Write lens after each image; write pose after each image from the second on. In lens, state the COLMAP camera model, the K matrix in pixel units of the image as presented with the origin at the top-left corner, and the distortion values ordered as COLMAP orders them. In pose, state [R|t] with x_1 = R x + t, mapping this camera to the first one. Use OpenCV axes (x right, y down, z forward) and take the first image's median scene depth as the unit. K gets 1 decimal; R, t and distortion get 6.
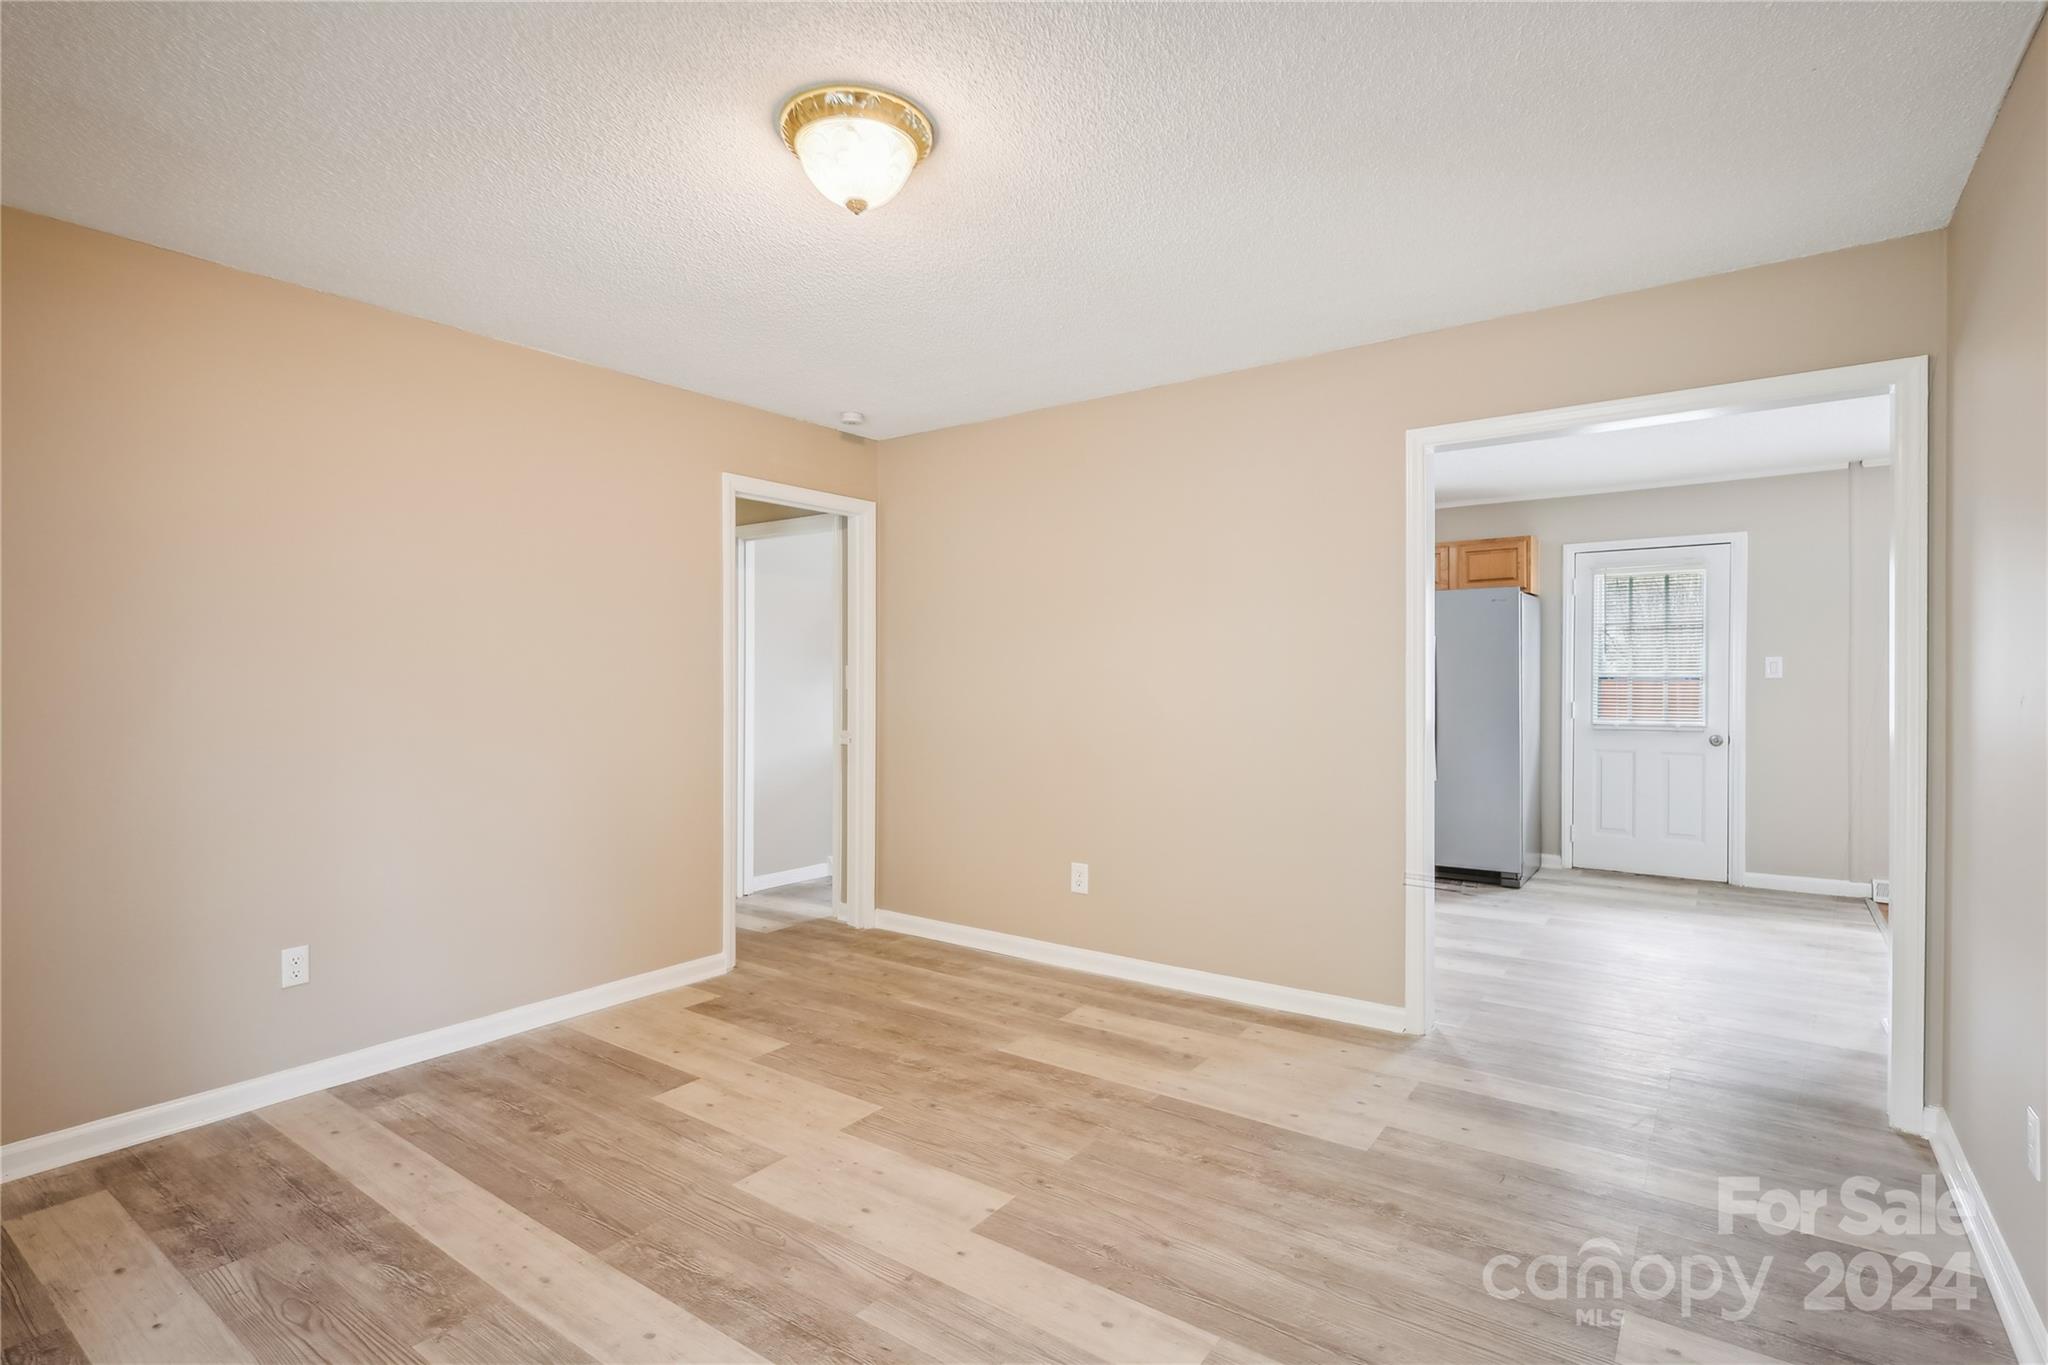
lens RADIAL K [[980.5, 0, 1006.2], [0, 980.5, 685.8], [0, 0, 1]] dist [-0.000044, 0.000197]
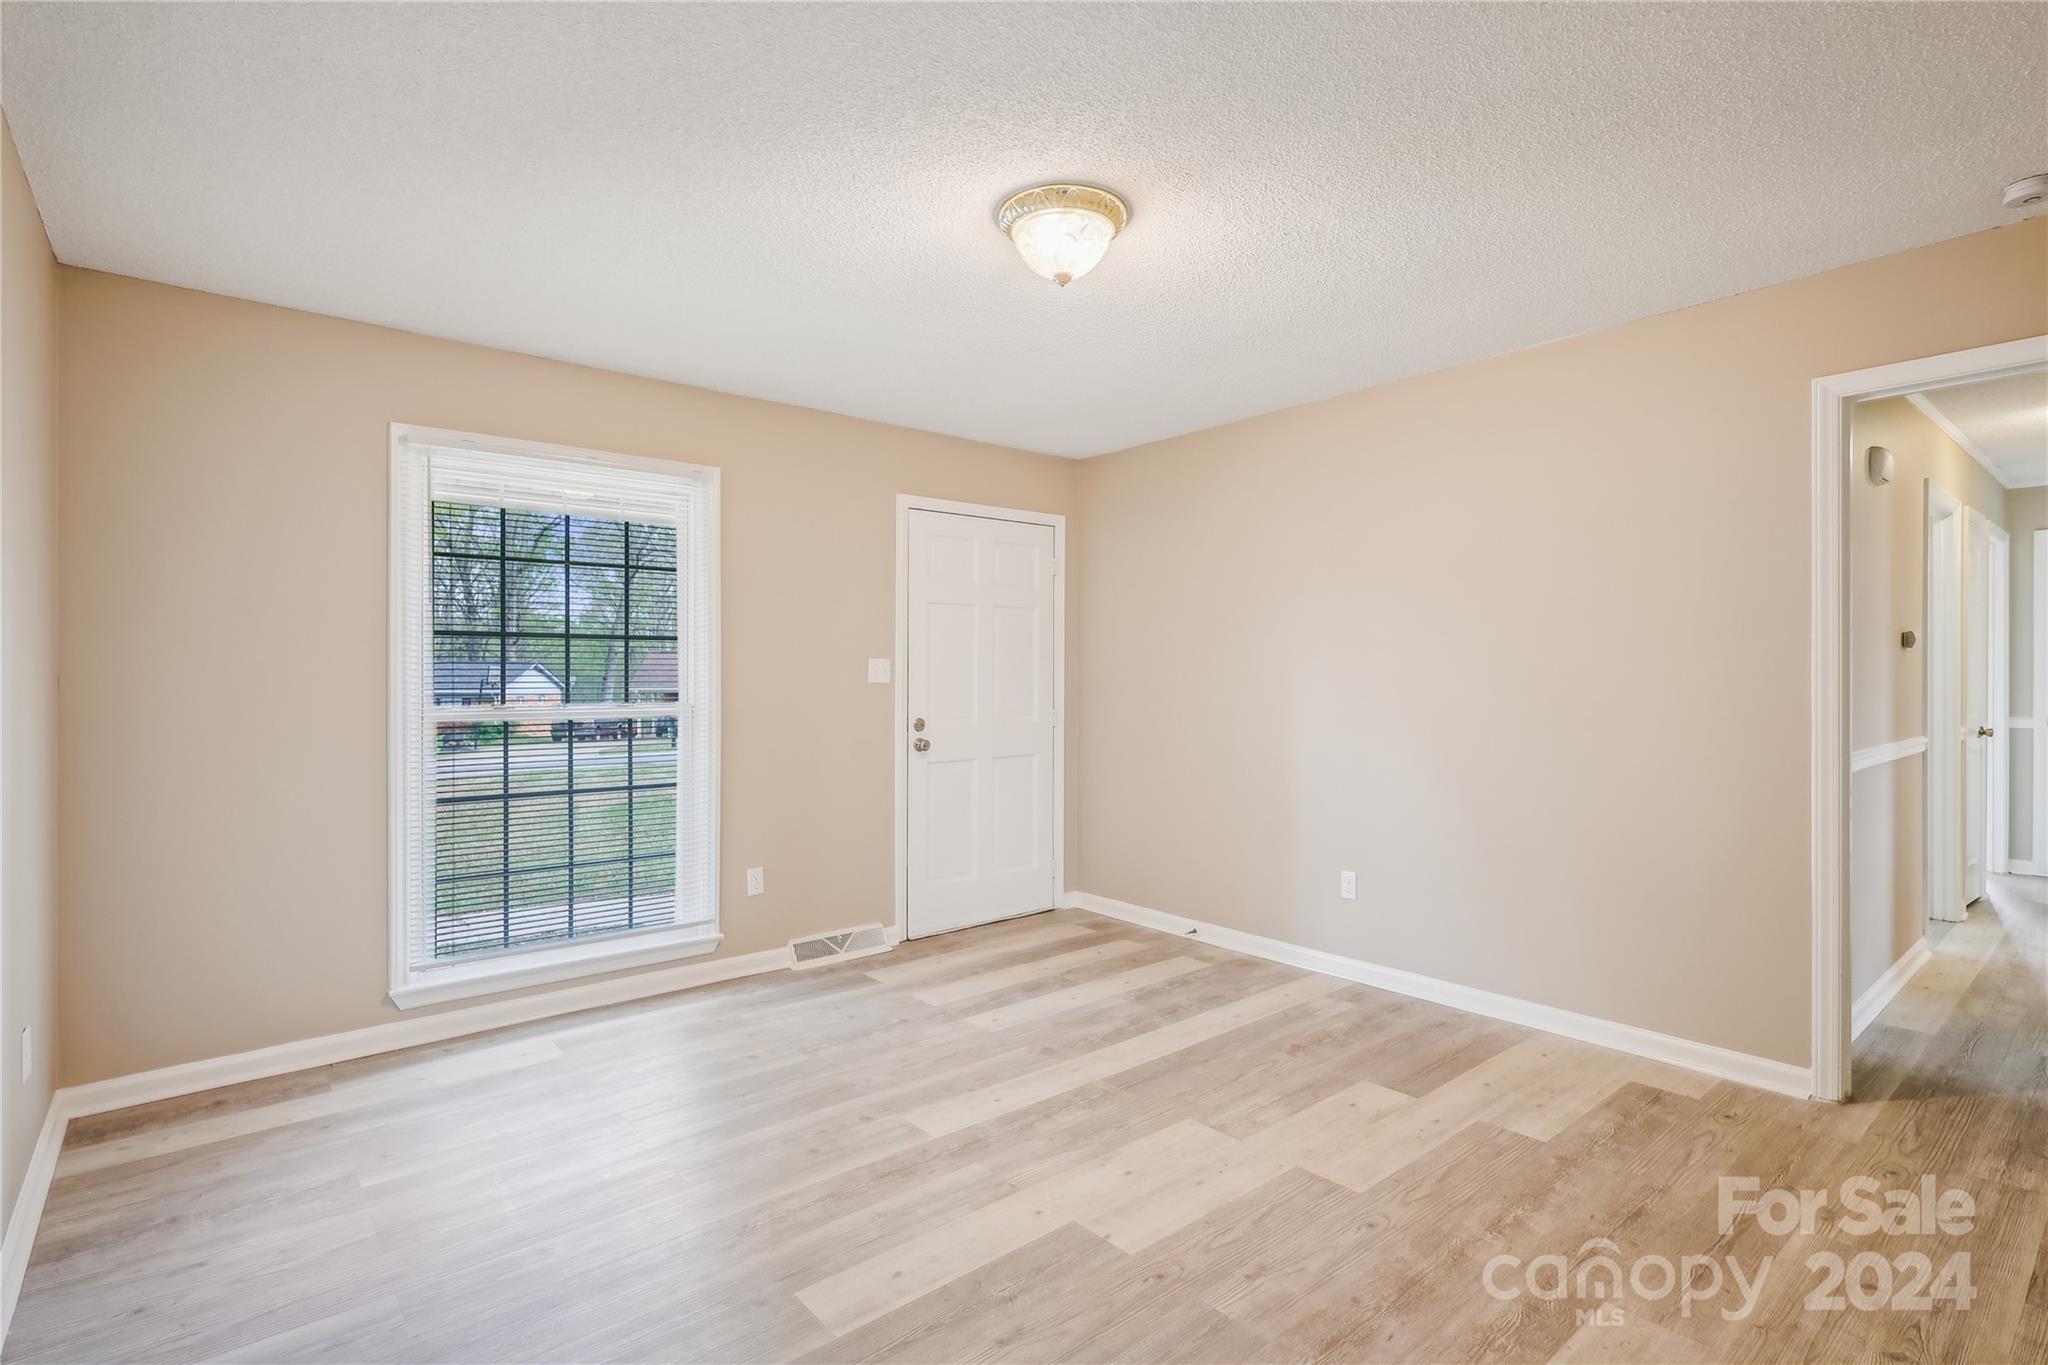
lens RADIAL K [[983.3, 0, 1042.4], [0, 983.3, 687.4], [0, 0, 1]] dist [0.002170, 0.000572]
pose [[-0.218383, 0.013688, -0.975767, 0.652825], [-0.001517, 0.999896, 0.014366, -0.007776], [0.975862, 0.004618, -0.218339, 0.810999]]
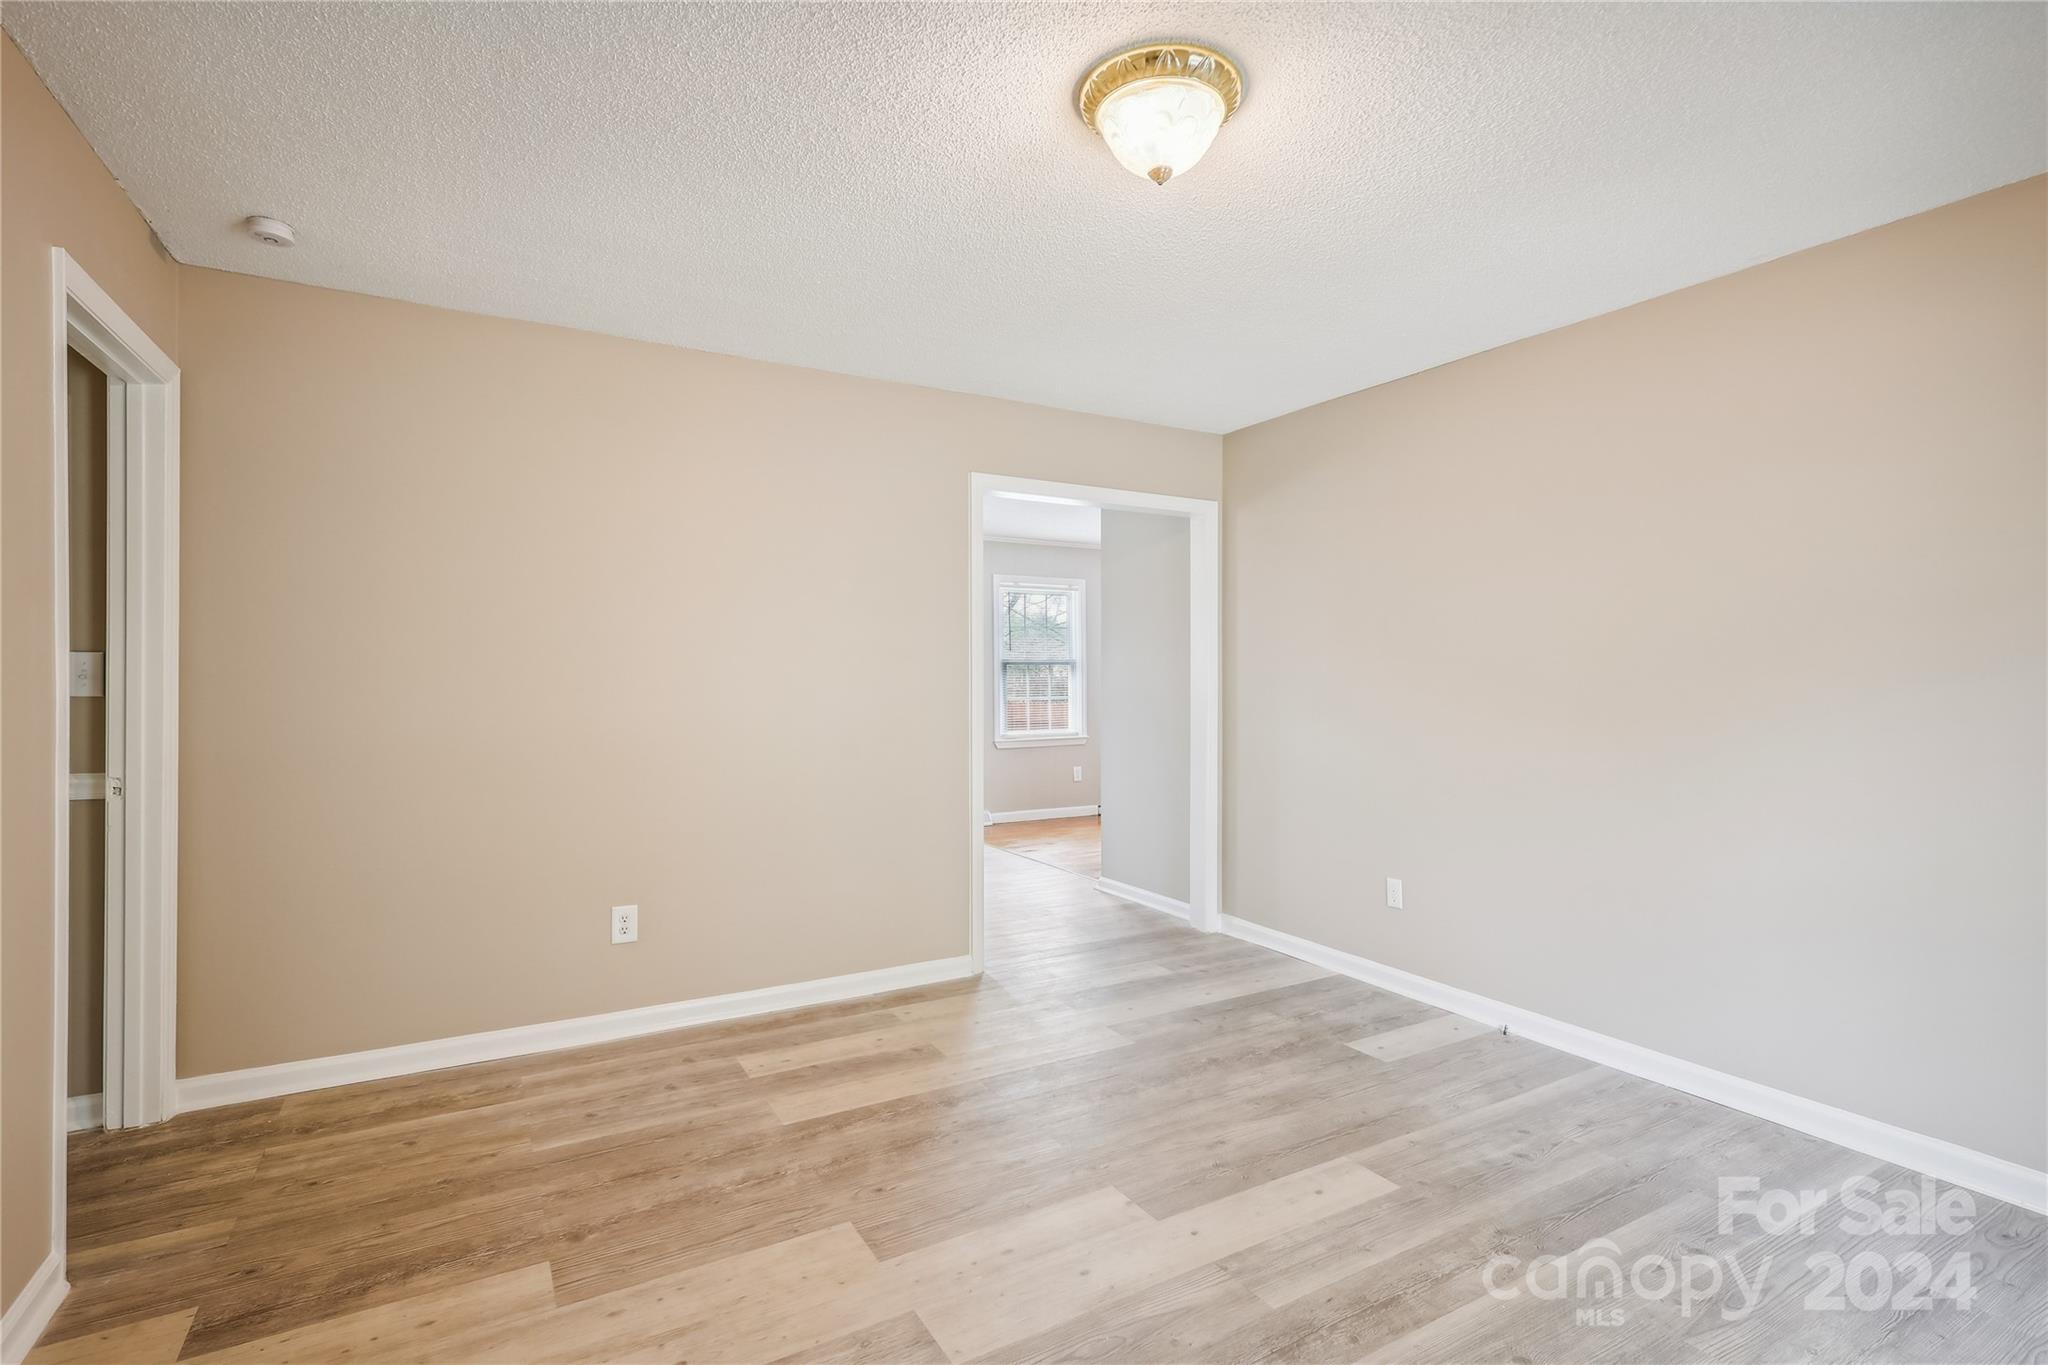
lens RADIAL K [[964.7, 0, 1024.0], [0, 964.7, 682.5], [0, 0, 1]] dist [0.002759, 0.000677]
pose [[0.398335, 0.003056, 0.917235, -0.693116], [0.002393, 0.999988, -0.004371, 0.000500], [-0.917237, 0.003936, 0.398323, 0.495888]]
